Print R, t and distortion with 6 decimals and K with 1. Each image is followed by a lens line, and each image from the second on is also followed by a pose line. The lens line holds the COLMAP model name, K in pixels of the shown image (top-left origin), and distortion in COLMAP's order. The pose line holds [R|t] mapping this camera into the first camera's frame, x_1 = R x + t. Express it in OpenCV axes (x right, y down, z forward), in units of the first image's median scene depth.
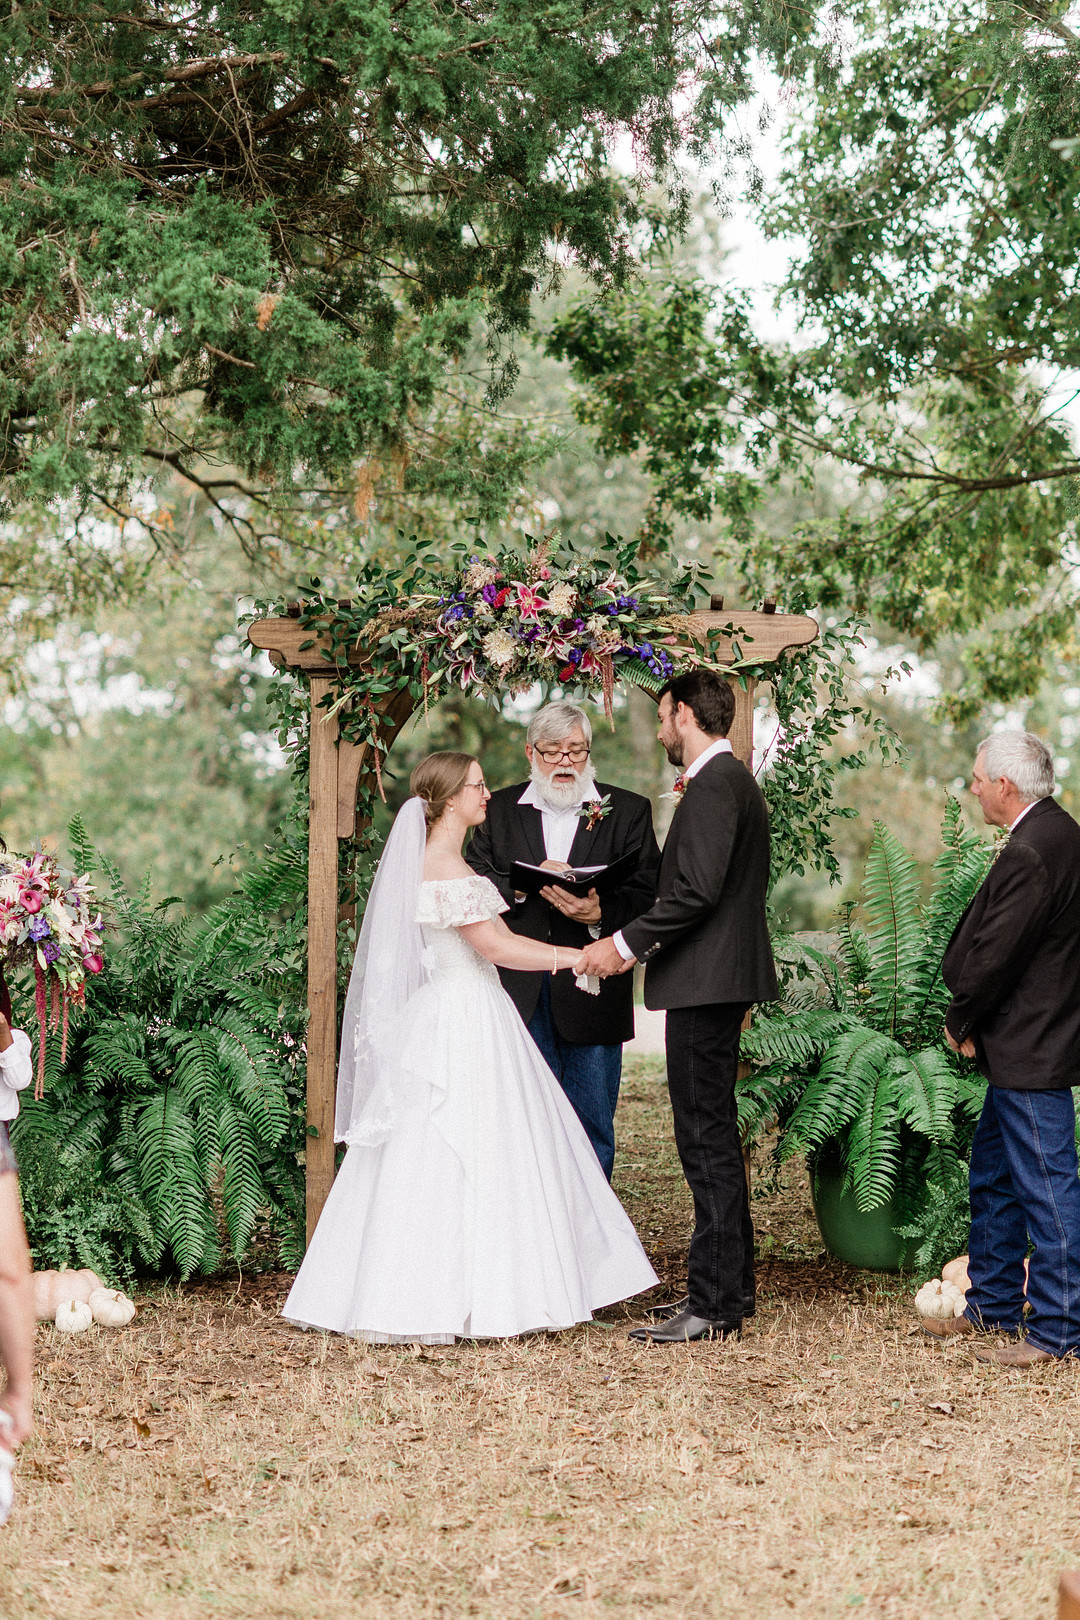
lens RADIAL K [[3900.3, 0, 540.0], [0, 3900.3, 810.0], [0, 0, 1]] dist [-0.089290, -0.010505]
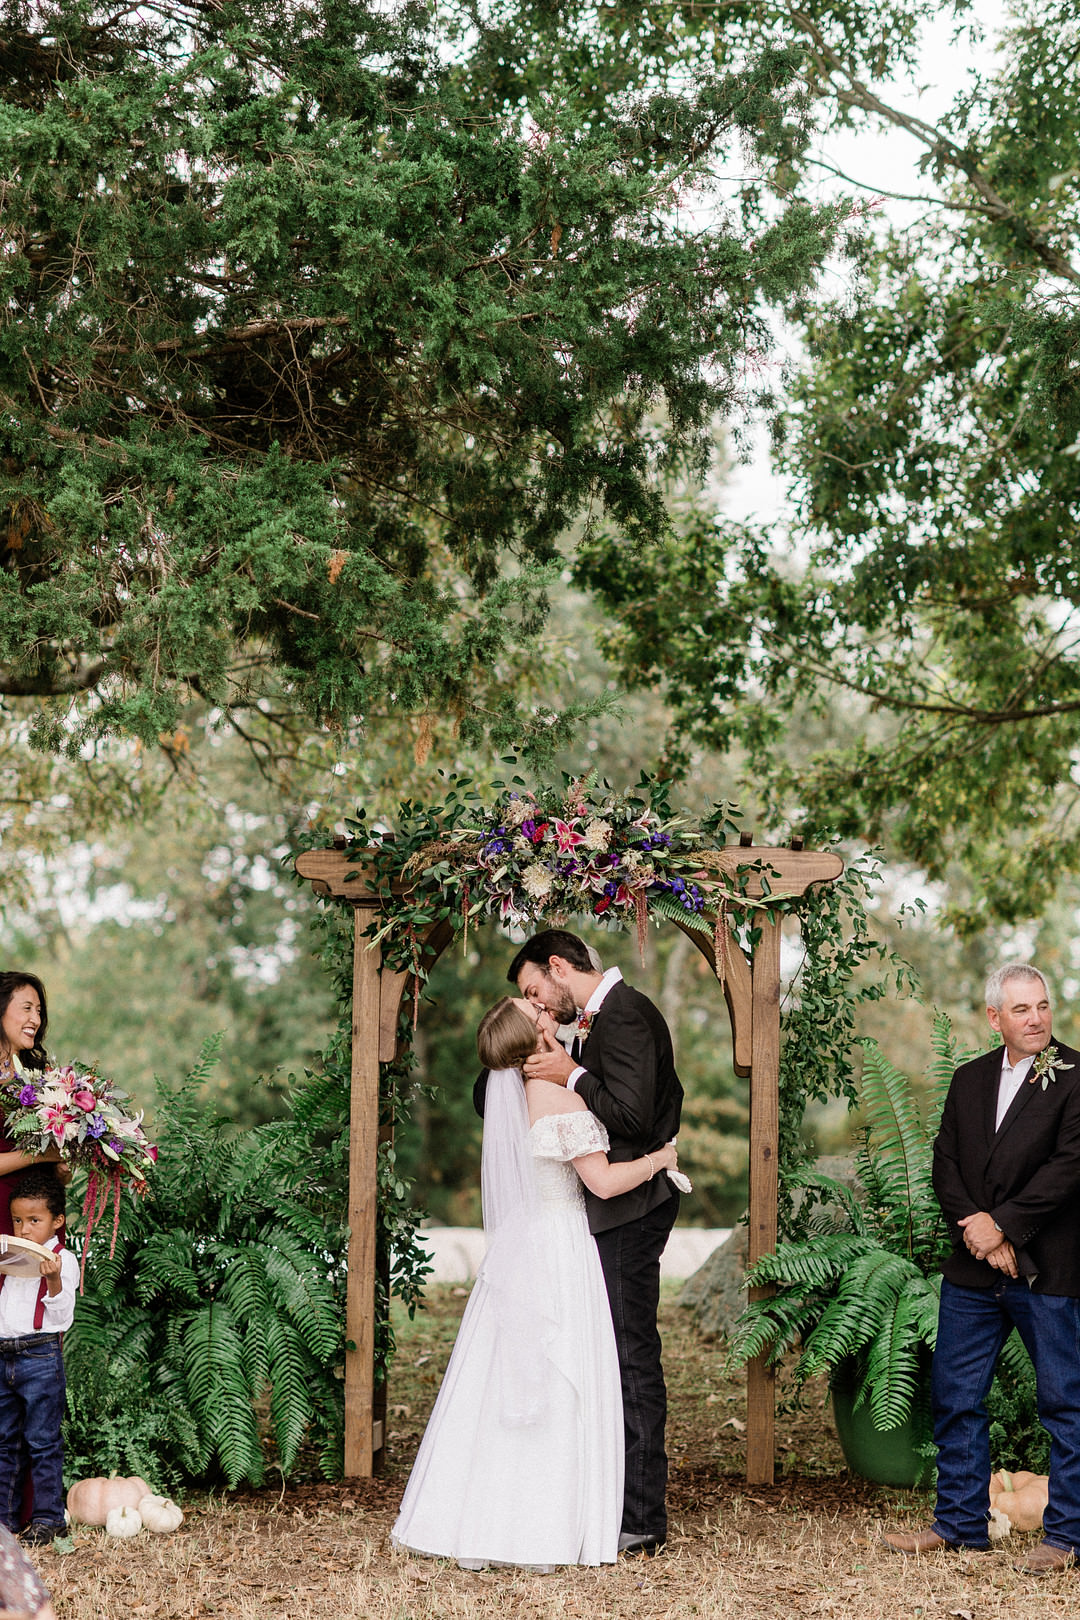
lens RADIAL K [[3978.1, 0, 541.7], [0, 3978.1, 779.6], [0, 0, 1]] dist [-0.069137, -0.383466]
pose [[0.999948, 0.010106, 0.001112, -0.010647], [-0.010017, 0.998002, -0.062377, -0.002362], [-0.001740, 0.062363, 0.998052, -0.061102]]
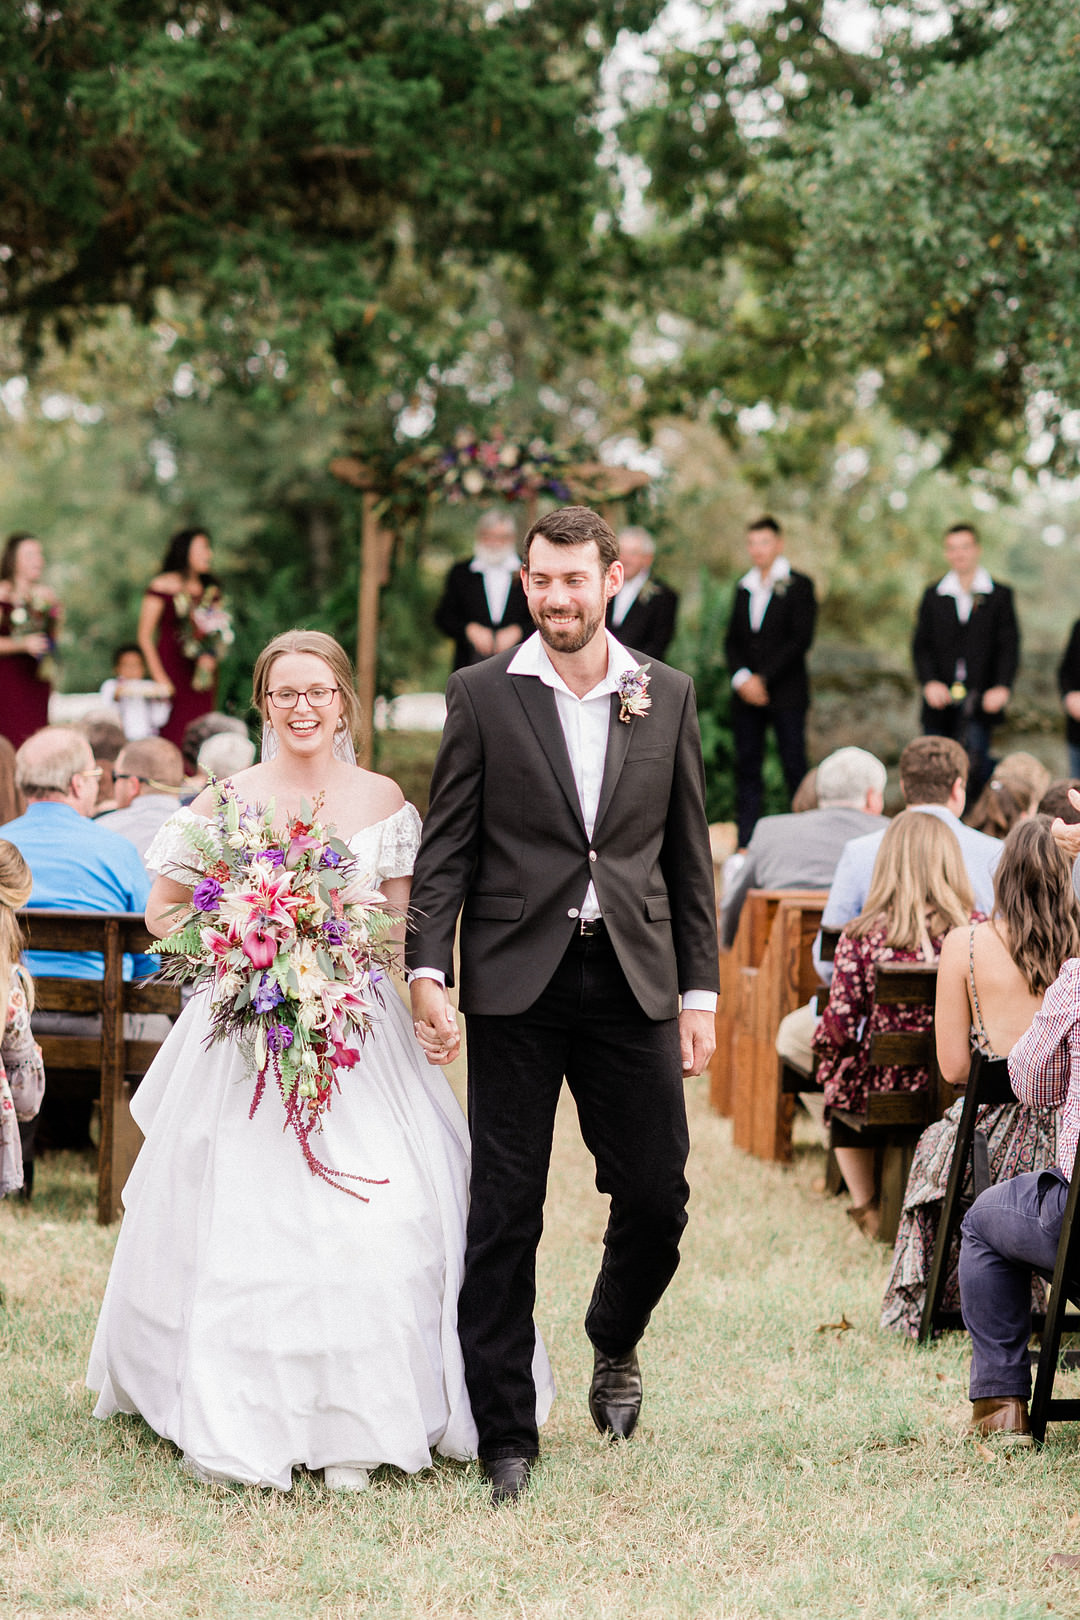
lens RADIAL K [[3900.3, 0, 540.0], [0, 3900.3, 810.0], [0, 0, 1]] dist [-0.089290, -0.010505]
pose [[0.998840, 0.032164, 0.035844, -0.038579], [-0.034793, 0.996554, 0.075299, -0.026620], [-0.033298, -0.076459, 0.996517, -0.776351]]
